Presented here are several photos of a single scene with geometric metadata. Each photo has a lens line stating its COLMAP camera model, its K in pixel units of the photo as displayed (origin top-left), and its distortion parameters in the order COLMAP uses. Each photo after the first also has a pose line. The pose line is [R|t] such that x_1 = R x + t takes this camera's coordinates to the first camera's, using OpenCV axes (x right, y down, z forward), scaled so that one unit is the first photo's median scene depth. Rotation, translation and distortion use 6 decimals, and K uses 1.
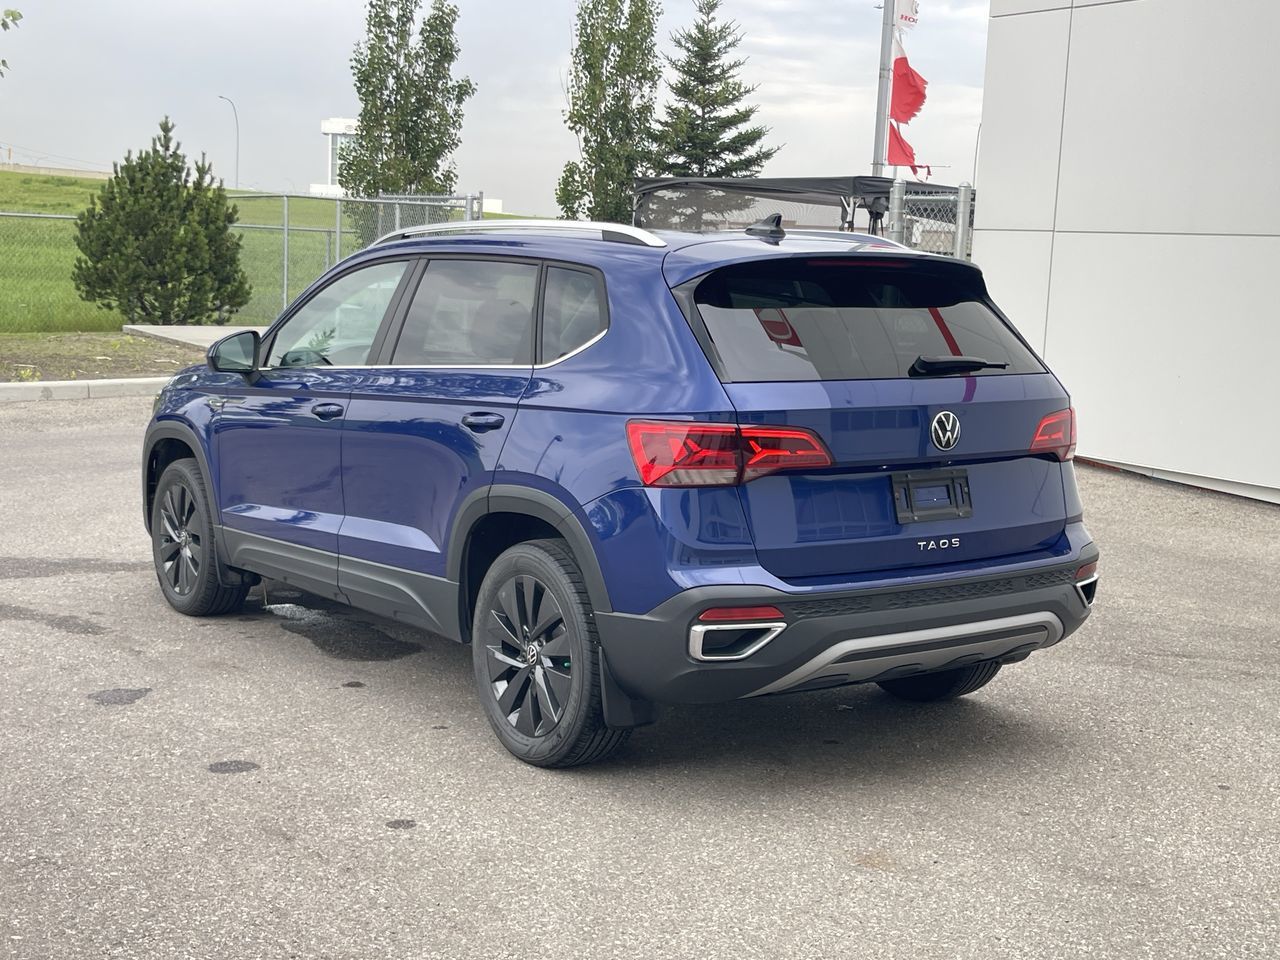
lens RADIAL K [[1678.1, 0, 640.0], [0, 1678.1, 480.0], [0, 0, 1]] dist [0.150449, -0.486393]
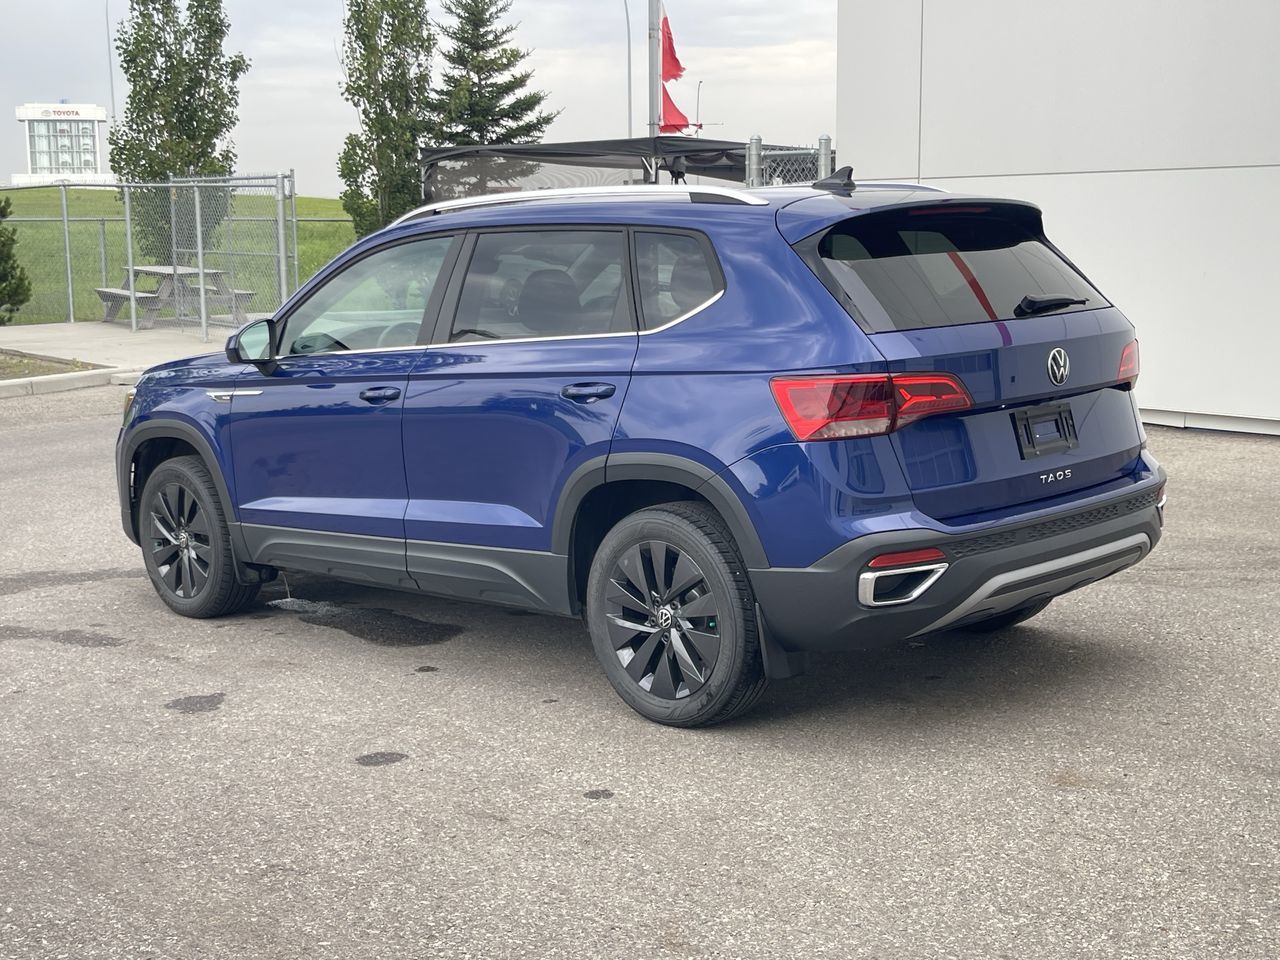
lens RADIAL K [[1678.1, 0, 640.0], [0, 1678.1, 480.0], [0, 0, 1]] dist [0.150449, -0.486393]
pose [[0.985209, -0.079750, 0.151665, -0.175403], [0.076805, 0.996728, 0.025183, -0.004250], [-0.153177, -0.013162, 0.988111, 0.005806]]
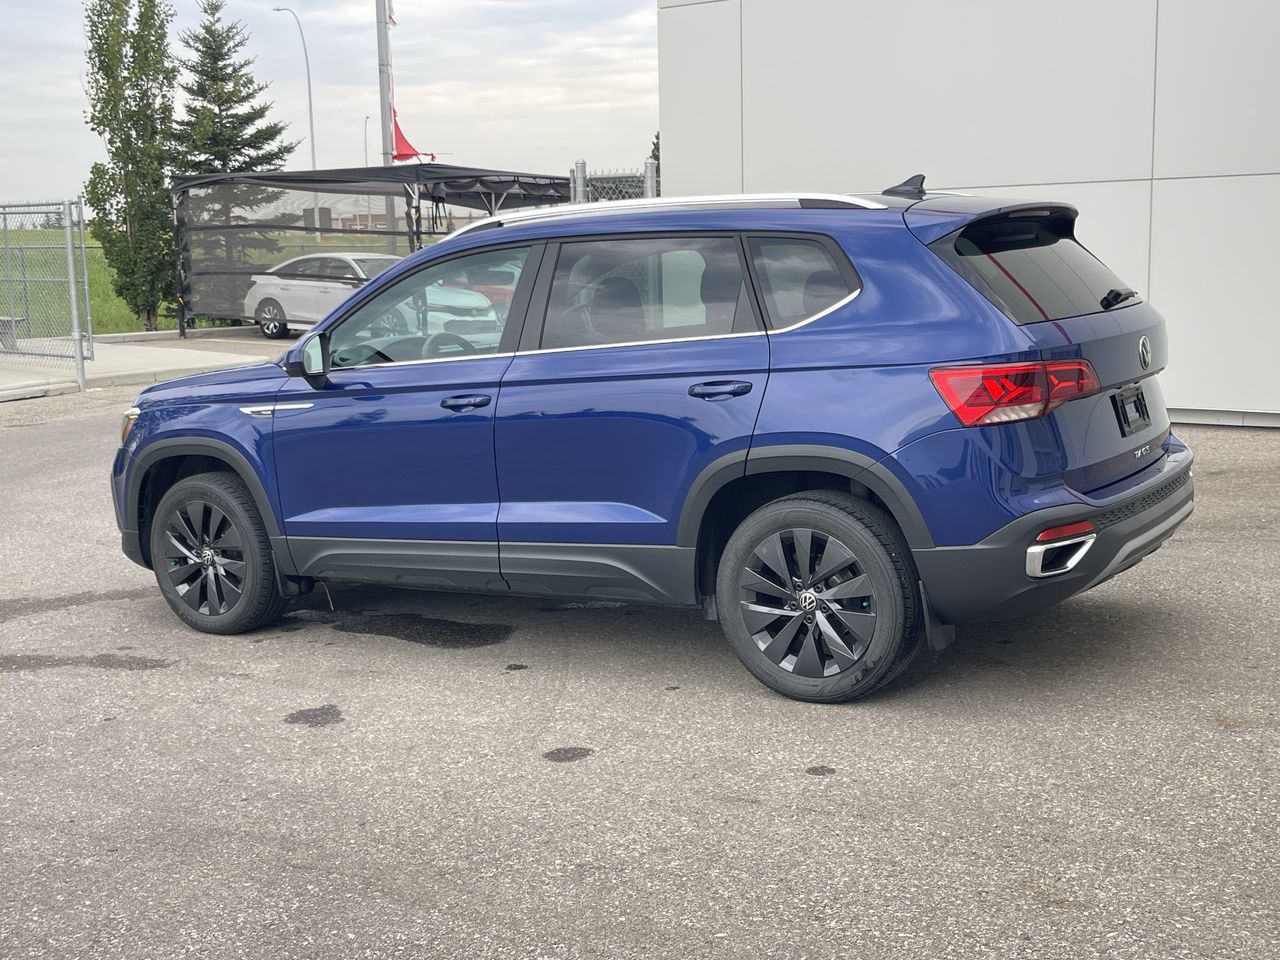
lens RADIAL K [[1536.5, 0, 640.0], [0, 1536.5, 480.0], [0, 0, 1]] dist [0.108822, -0.246046]
pose [[0.927831, -0.122767, 0.352219, -0.387766], [0.114951, 0.992435, 0.043107, -0.021047], [-0.354846, 0.000492, 0.934925, 0.097482]]
